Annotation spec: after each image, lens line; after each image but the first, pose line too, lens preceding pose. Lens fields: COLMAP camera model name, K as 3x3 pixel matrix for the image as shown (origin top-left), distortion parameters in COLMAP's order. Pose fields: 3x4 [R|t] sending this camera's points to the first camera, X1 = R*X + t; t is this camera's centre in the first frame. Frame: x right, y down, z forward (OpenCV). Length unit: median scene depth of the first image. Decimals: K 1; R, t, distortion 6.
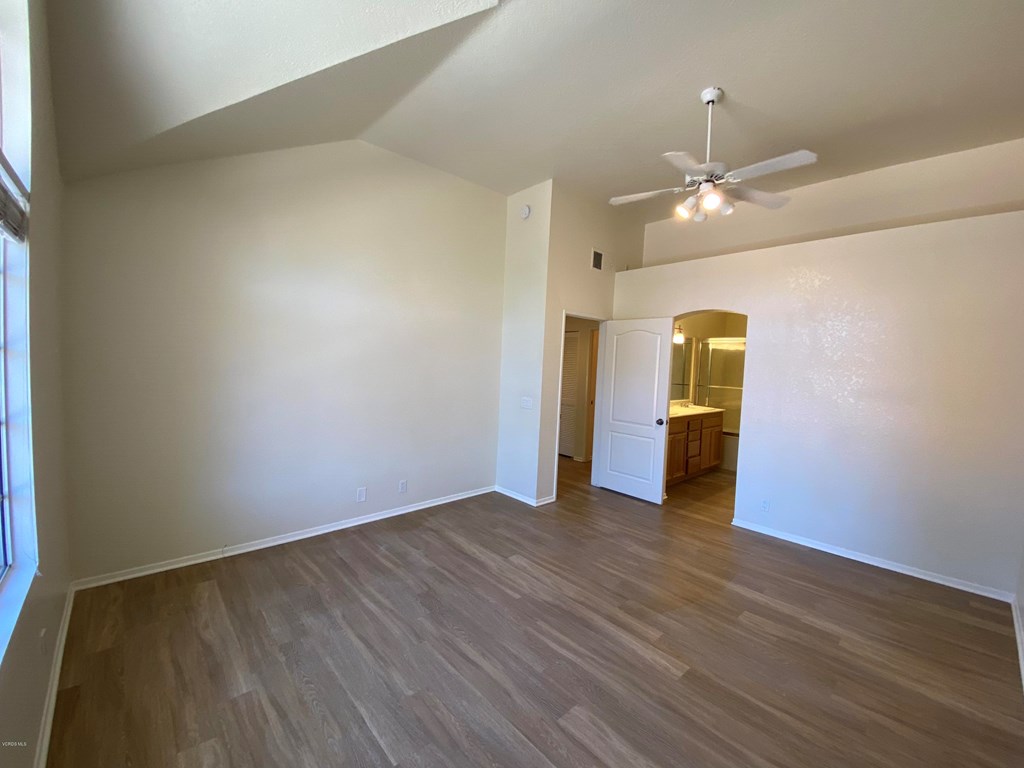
lens RADIAL K [[417.4, 0, 514.1], [0, 417.4, 382.7], [0, 0, 1]] dist [0.021262, -0.020545]
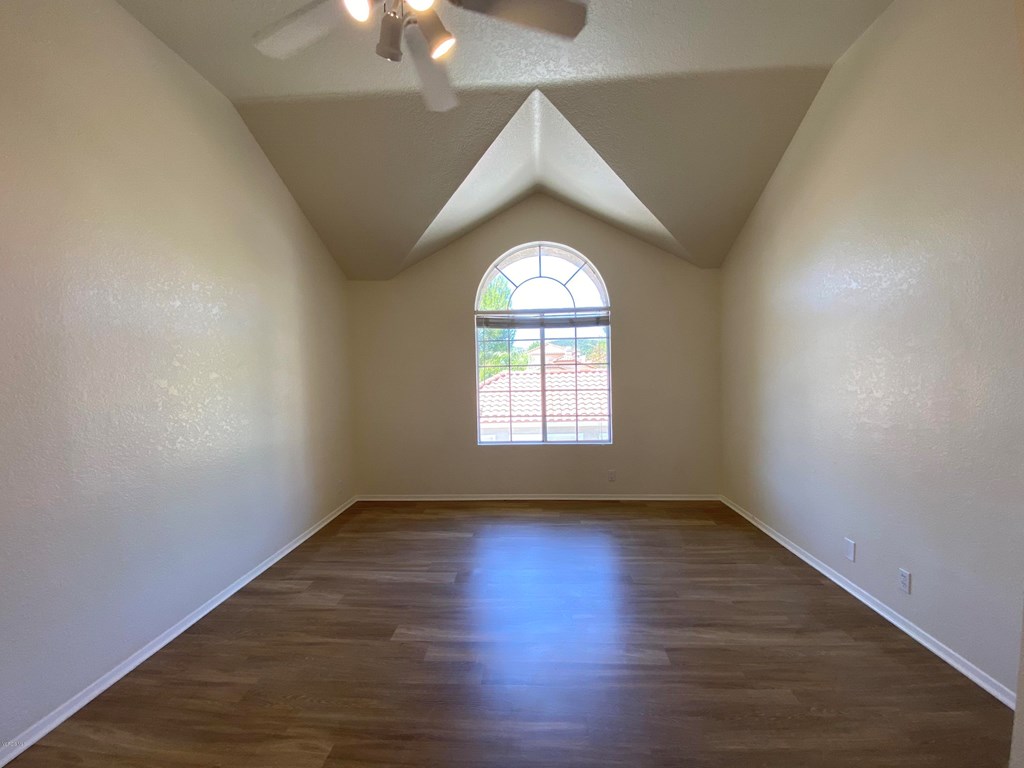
lens RADIAL K [[417.4, 0, 514.1], [0, 417.4, 382.7], [0, 0, 1]] dist [0.021262, -0.020545]
pose [[-0.709391, 0.007039, -0.704780, 0.673899], [-0.039513, 0.997980, 0.049739, -0.032866], [0.703706, 0.063132, -0.707680, 1.381807]]
